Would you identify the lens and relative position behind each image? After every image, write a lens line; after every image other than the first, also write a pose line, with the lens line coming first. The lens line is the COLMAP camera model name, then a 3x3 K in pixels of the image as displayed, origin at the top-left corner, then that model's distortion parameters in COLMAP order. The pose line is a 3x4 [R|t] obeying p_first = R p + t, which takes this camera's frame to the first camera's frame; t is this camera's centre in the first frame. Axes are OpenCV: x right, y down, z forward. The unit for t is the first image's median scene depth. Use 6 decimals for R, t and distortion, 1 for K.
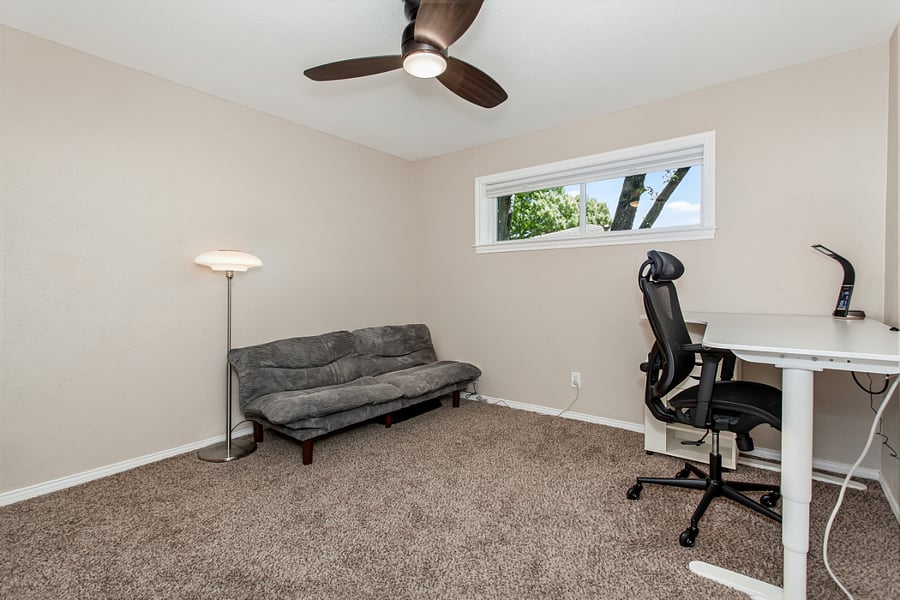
lens RADIAL K [[425.7, 0, 449.9], [0, 425.7, 292.4], [0, 0, 1]] dist [0.000912, 0.000254]
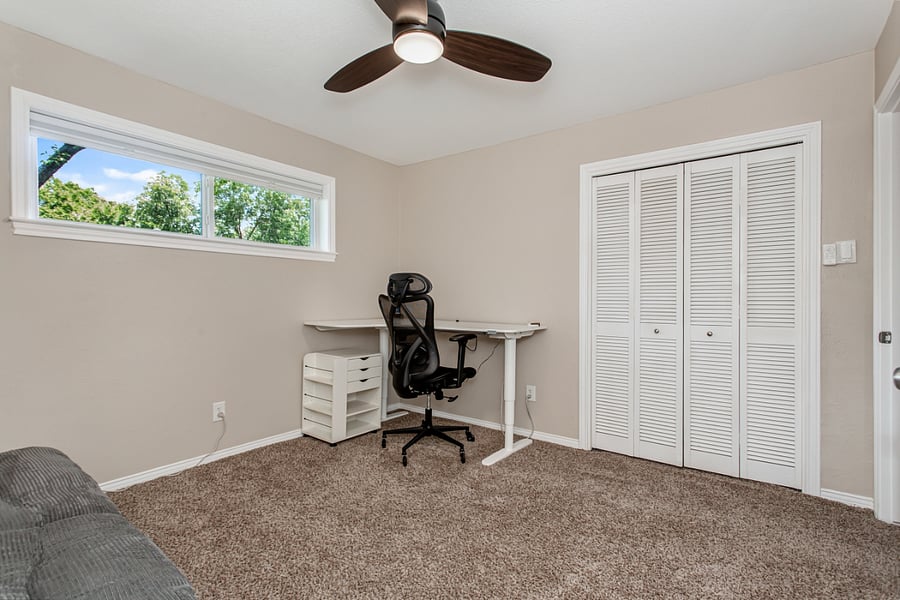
lens RADIAL K [[430.0, 0, 450.0], [0, 430.0, 300.0], [0, 0, 1]] dist [0.002680, 0.000799]
pose [[-0.029406, 0.001921, 0.999566, -0.678525], [0.008248, 0.999965, -0.001680, -0.008352], [-0.999534, 0.008195, -0.029420, 0.695951]]
